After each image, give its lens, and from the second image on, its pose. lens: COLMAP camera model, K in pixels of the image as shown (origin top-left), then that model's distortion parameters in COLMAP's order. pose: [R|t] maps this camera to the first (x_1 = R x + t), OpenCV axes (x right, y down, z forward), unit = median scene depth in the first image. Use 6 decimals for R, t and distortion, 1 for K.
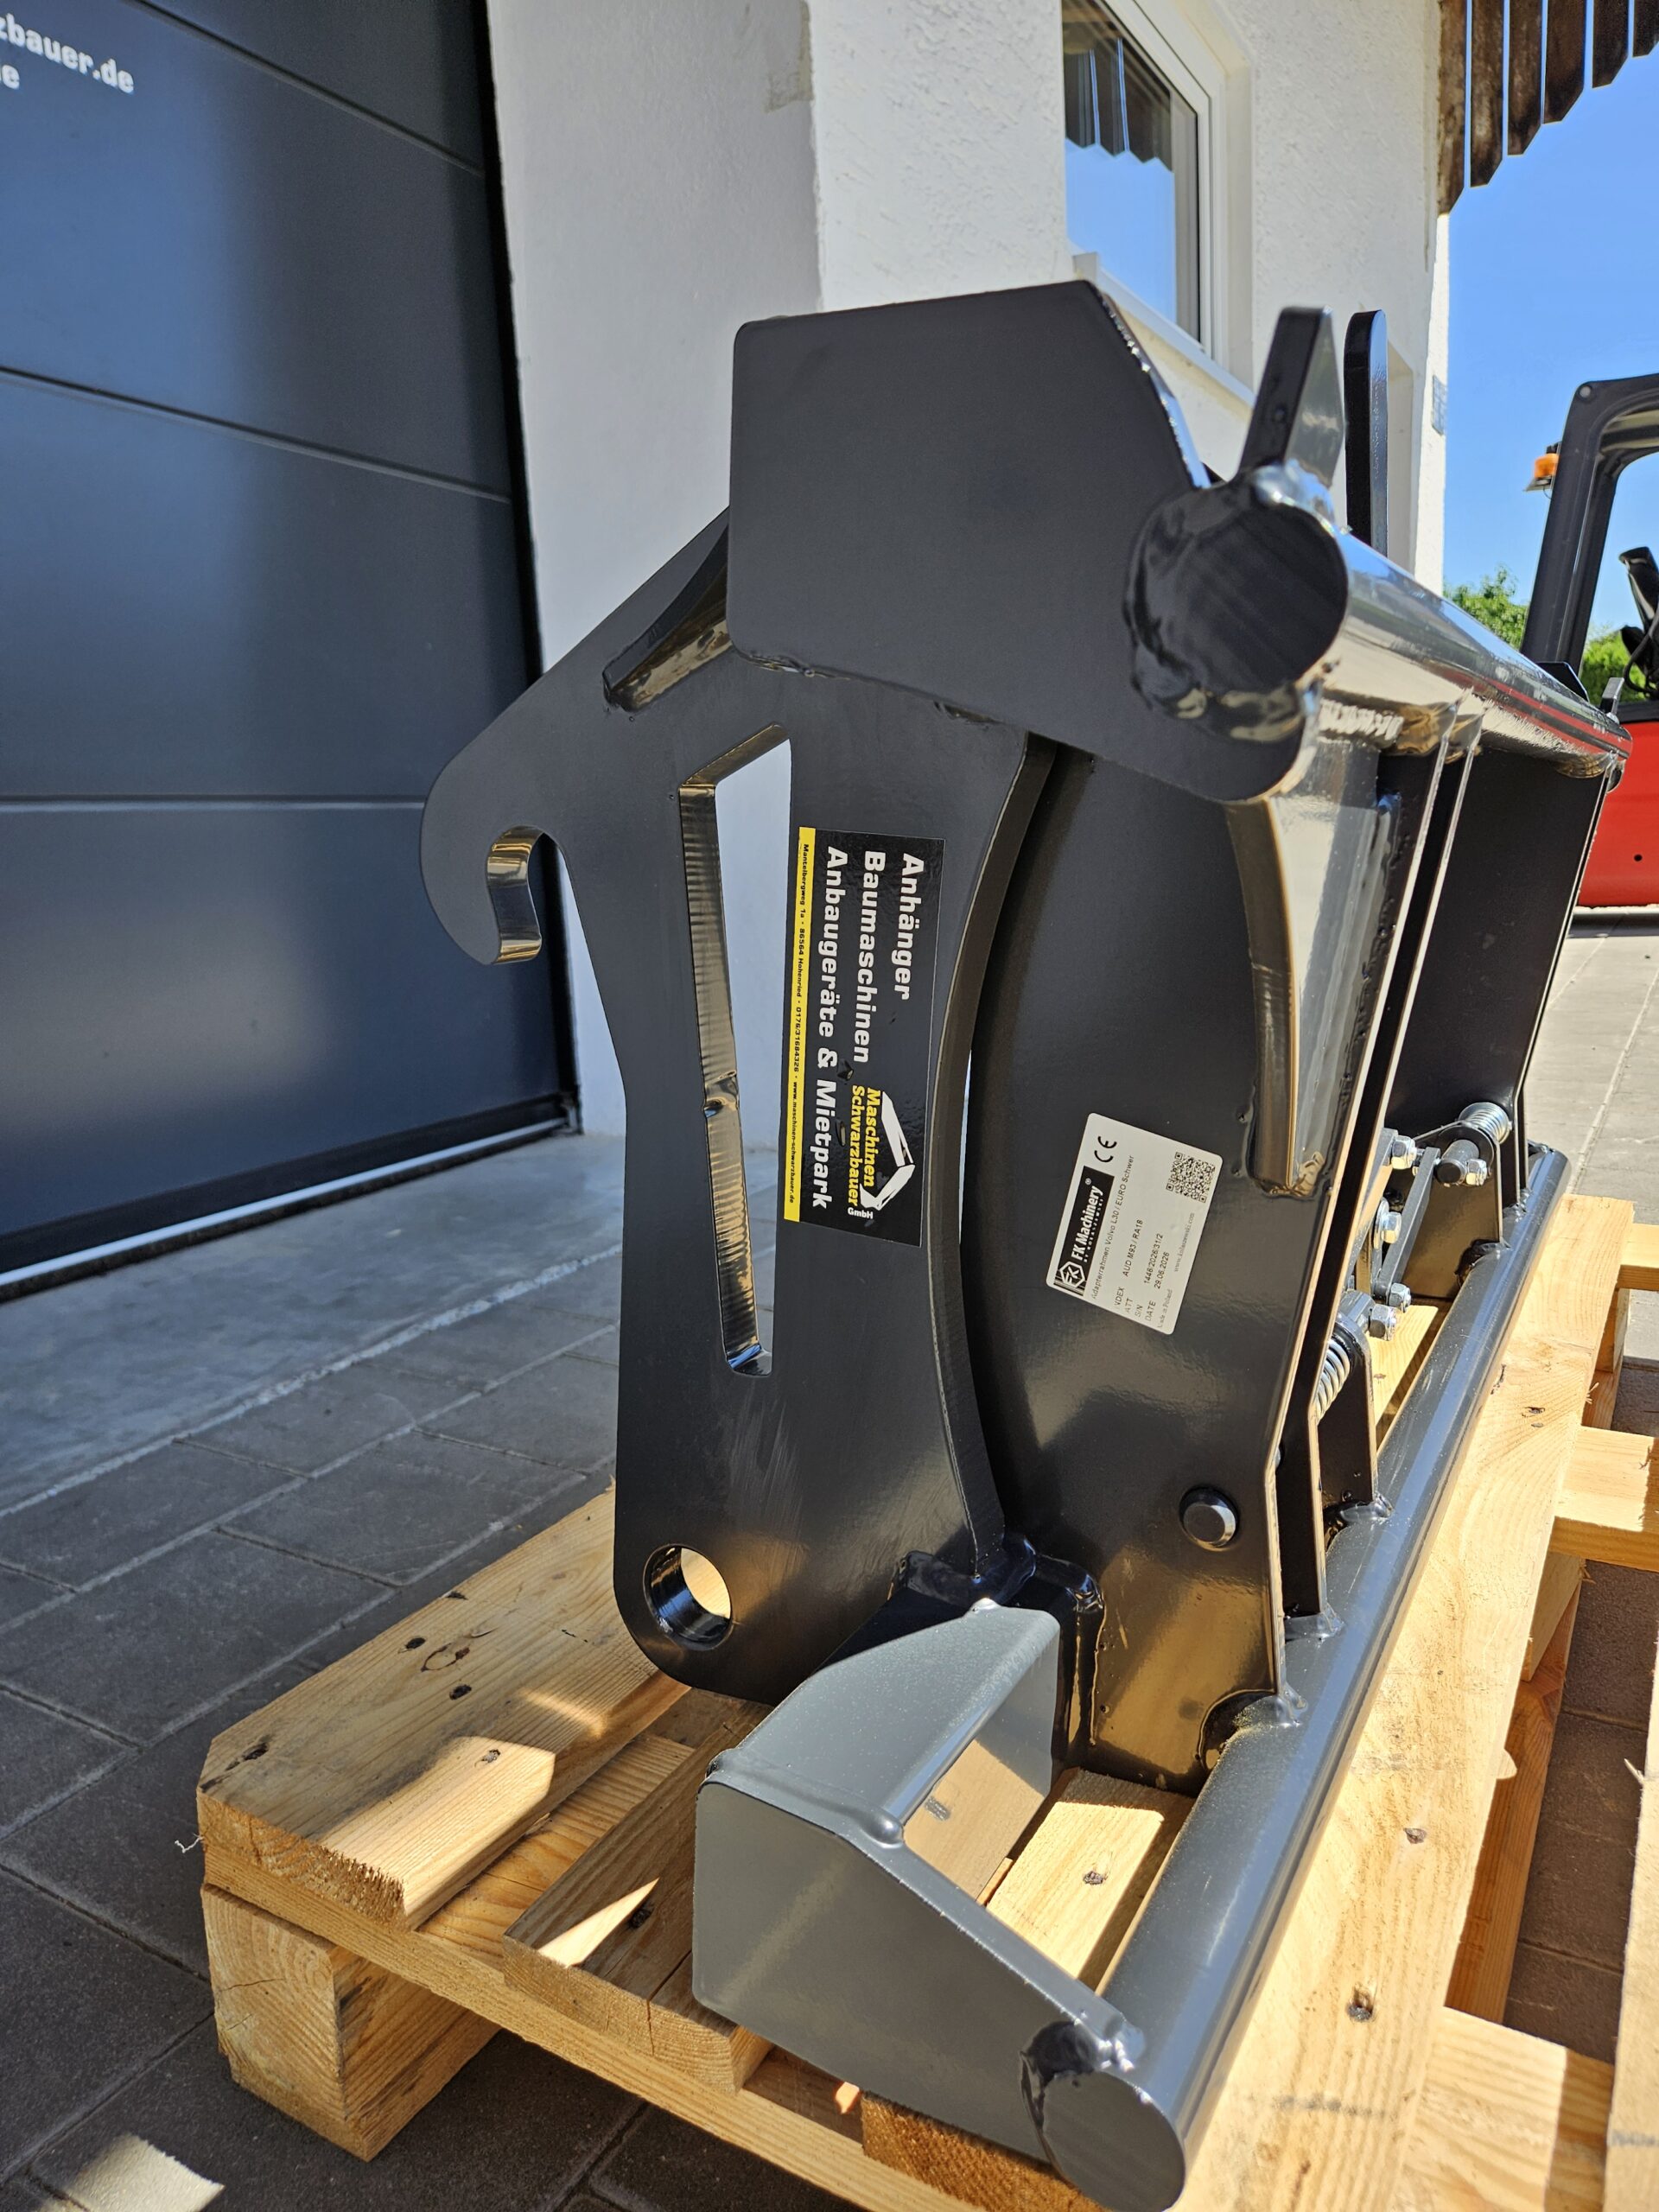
lens RADIAL K [[1493.5, 0, 802.2], [0, 1493.5, 1076.8], [0, 0, 1]] dist [0.065269, -0.063146]
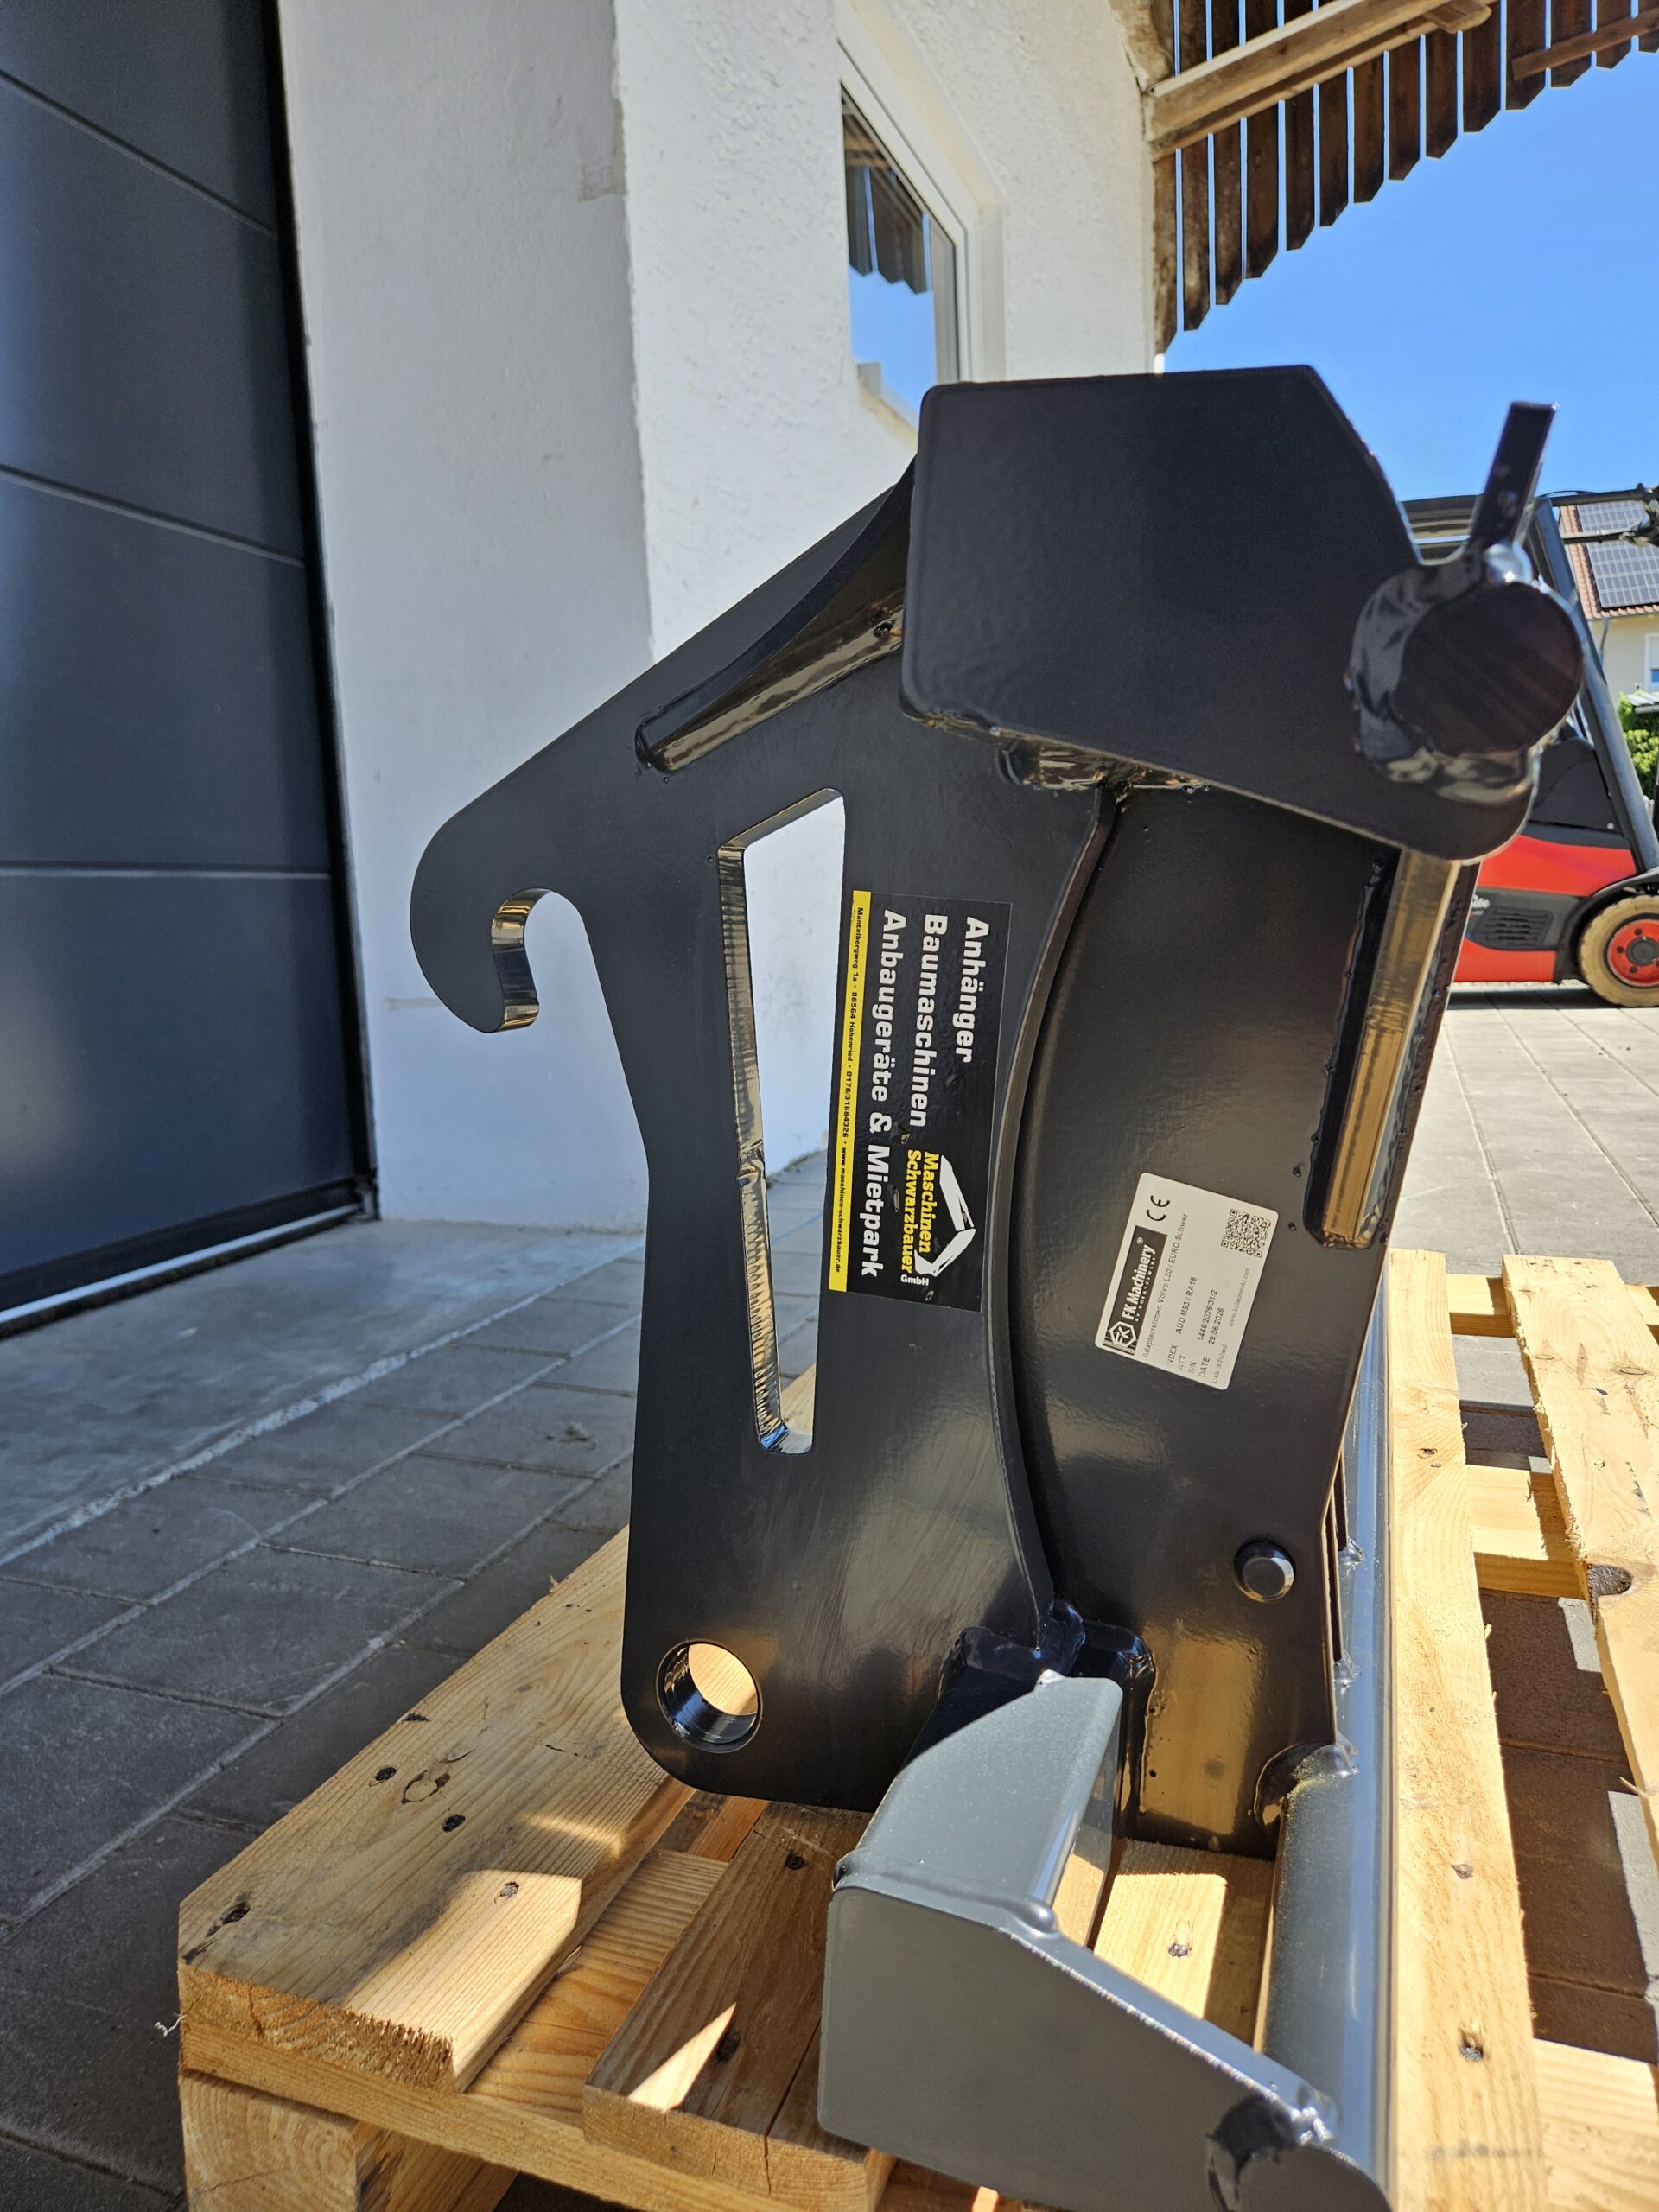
lens RADIAL K [[1494.9, 0, 816.4], [0, 1494.9, 1073.8], [0, 0, 1]] dist [0.065129, -0.063344]
pose [[0.984067, -0.009751, 0.177531, -0.199348], [0.019430, 0.998412, -0.052869, 0.006516], [-0.176733, 0.055476, 0.982694, 0.035350]]
